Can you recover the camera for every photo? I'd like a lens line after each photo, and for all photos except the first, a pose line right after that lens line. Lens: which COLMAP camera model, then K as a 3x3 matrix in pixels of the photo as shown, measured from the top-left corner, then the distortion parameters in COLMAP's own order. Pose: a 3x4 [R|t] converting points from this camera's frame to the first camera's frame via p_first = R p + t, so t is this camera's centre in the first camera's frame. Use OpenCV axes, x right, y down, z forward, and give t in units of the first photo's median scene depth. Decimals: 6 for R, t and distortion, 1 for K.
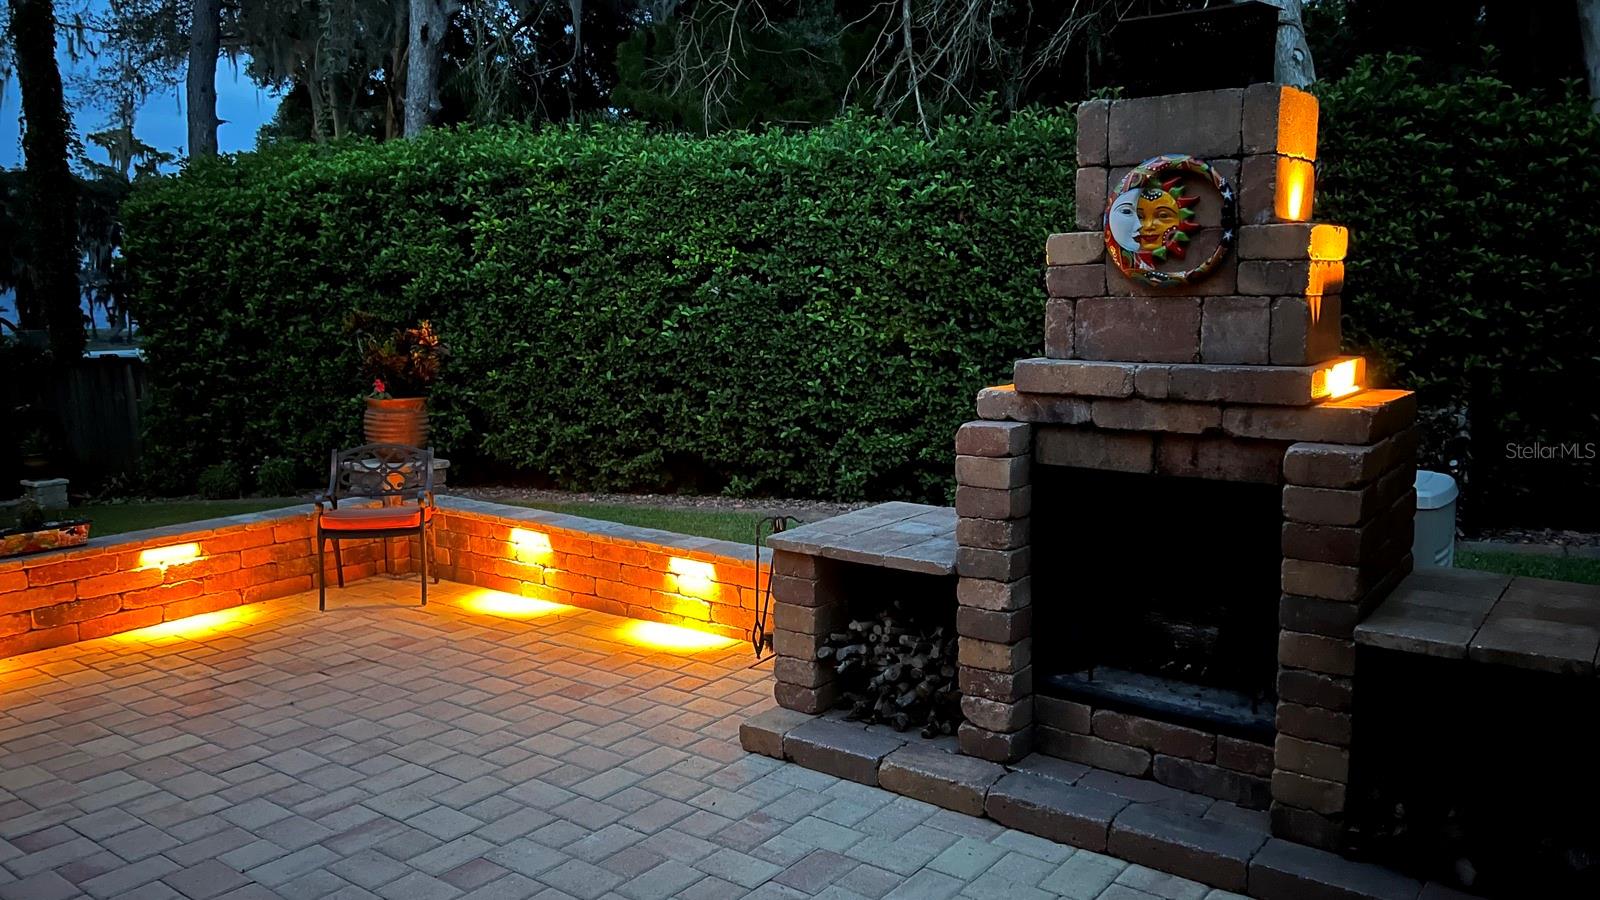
lens RADIAL K [[1198.4, 0, 799.7], [0, 1198.4, 450.0], [0, 0, 1]] dist [0.030991, -0.004837]
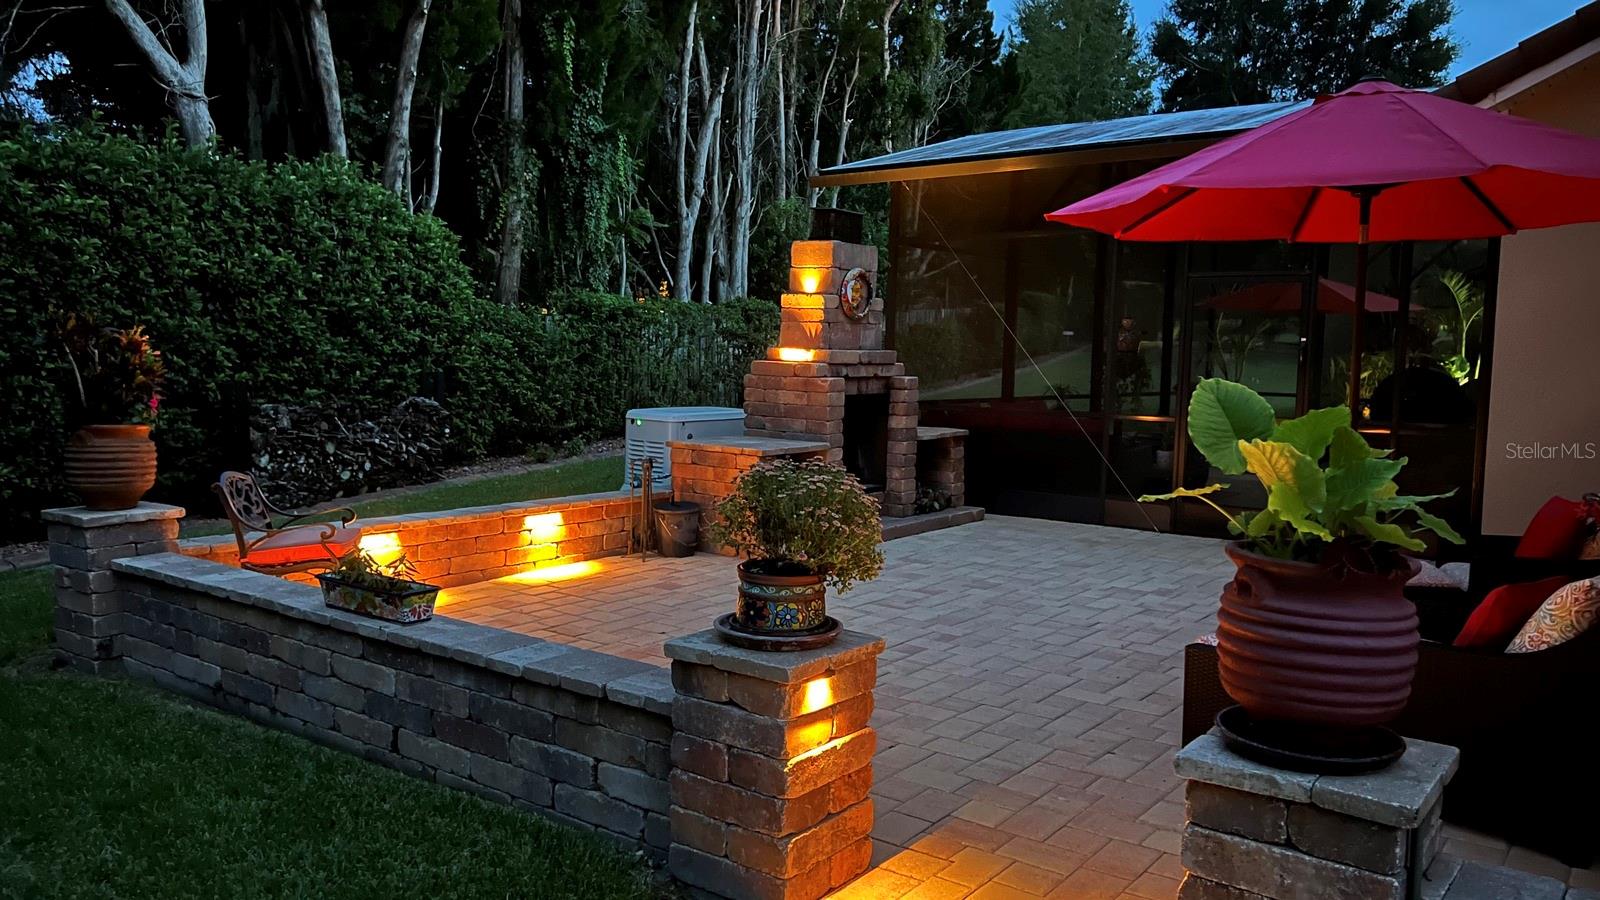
lens RADIAL K [[1198.4, 0, 799.3], [0, 1198.4, 448.0], [0, 0, 1]] dist [0.030991, -0.004837]
pose [[-0.013028, -0.072729, 0.997267, -1.404563], [0.116098, 0.990496, 0.073751, -0.043278], [-0.993152, 0.116741, -0.004461, 0.736777]]
